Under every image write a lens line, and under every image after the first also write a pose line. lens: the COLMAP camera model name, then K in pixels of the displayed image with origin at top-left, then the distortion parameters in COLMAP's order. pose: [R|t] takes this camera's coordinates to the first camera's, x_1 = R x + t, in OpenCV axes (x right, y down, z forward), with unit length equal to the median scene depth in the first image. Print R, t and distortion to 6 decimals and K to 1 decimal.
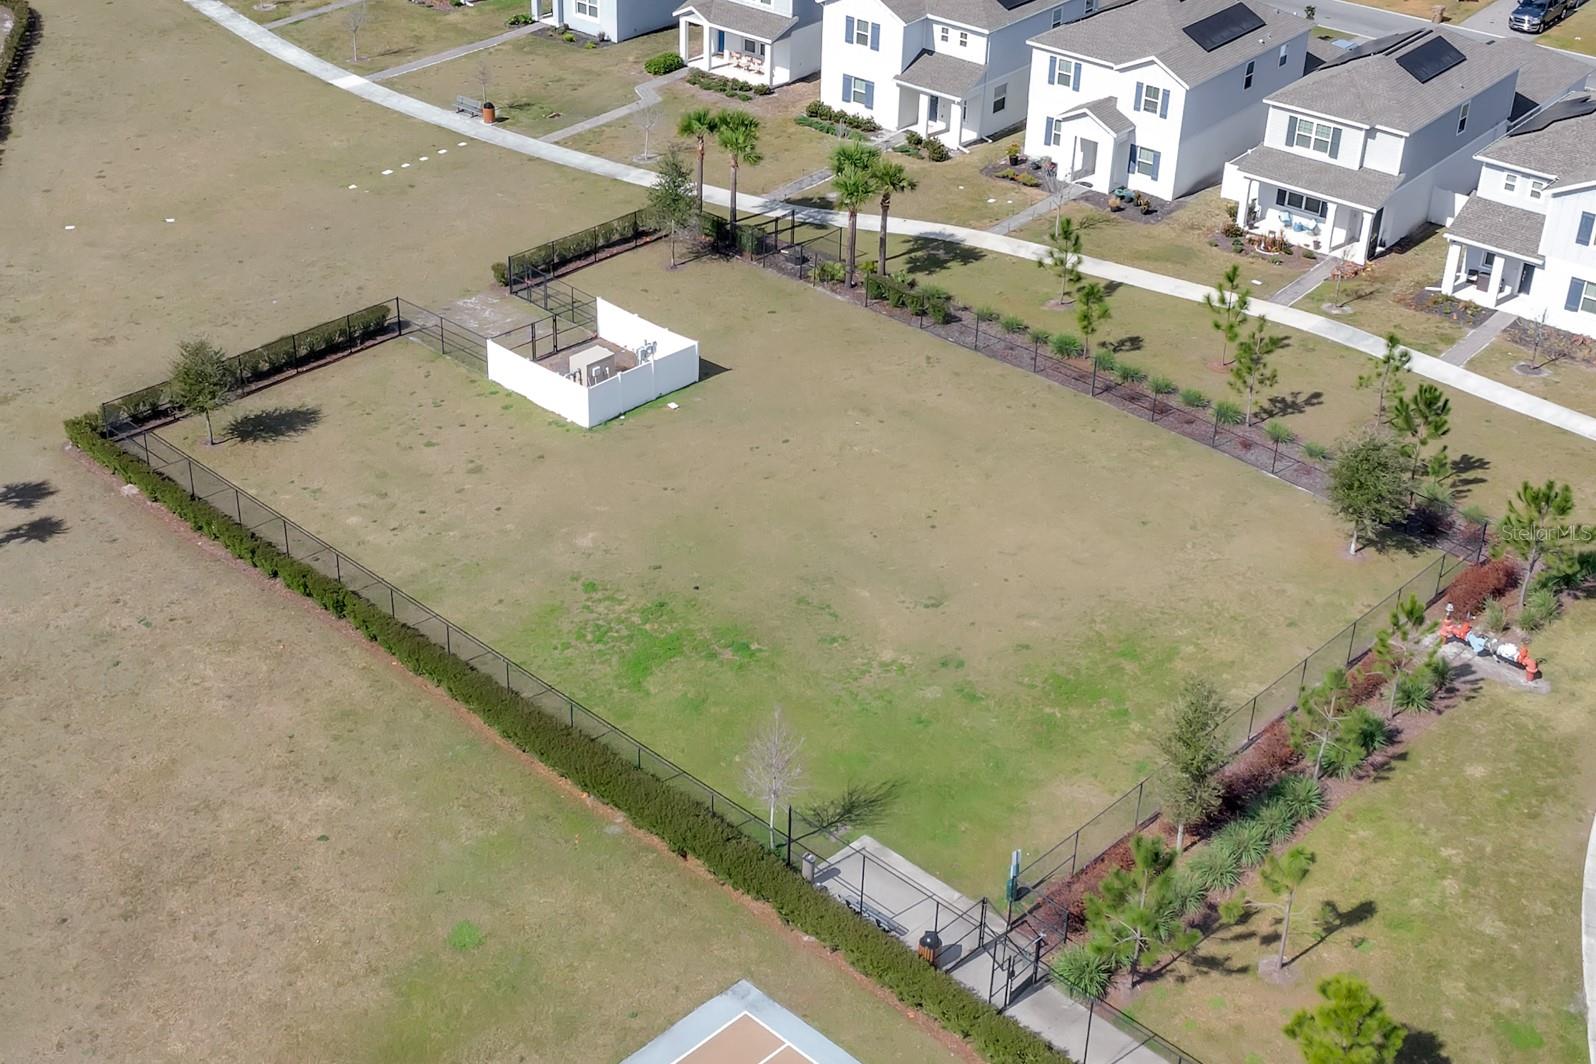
lens RADIAL K [[2097.3, 0, 711.4], [0, 2097.3, 529.7], [0, 0, 1]] dist [-0.003983, 0.009864]
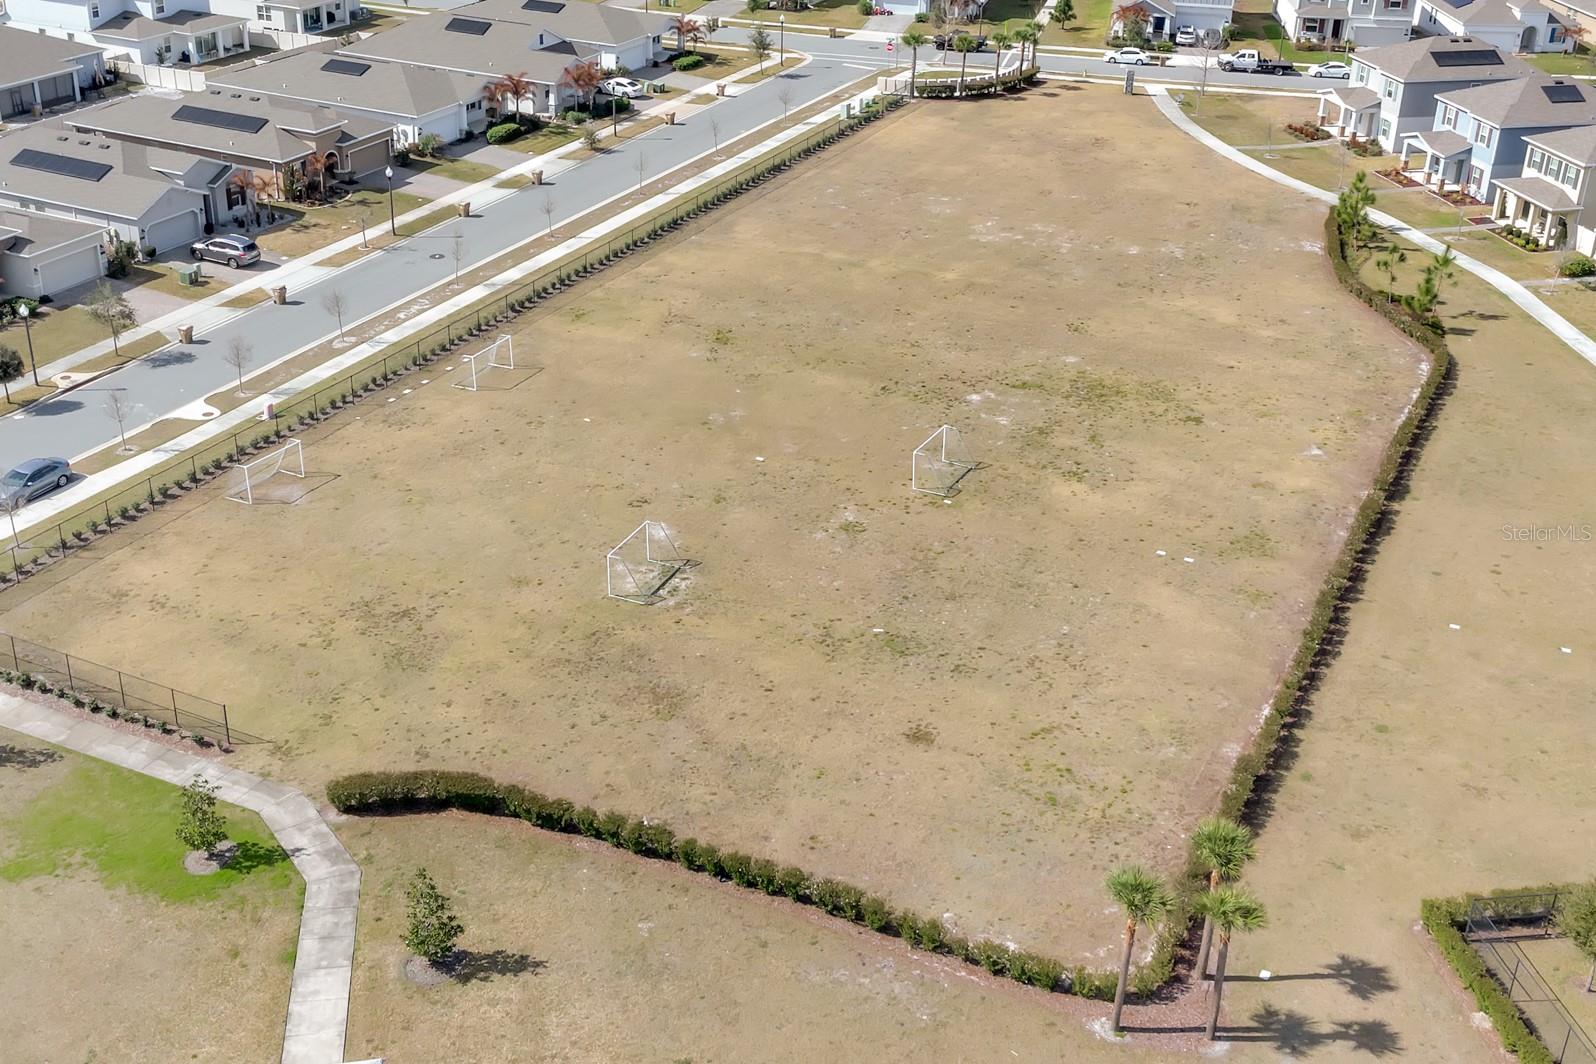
lens RADIAL K [[1722.9, 0, 757.3], [0, 1722.9, 533.0], [0, 0, 1]] dist [0.003493, 0.024165]
pose [[0.794306, 0.283454, -0.537337, -0.169387], [-0.318916, 0.947360, 0.028317, -0.120077], [0.517078, 0.148873, 0.842892, 0.194790]]
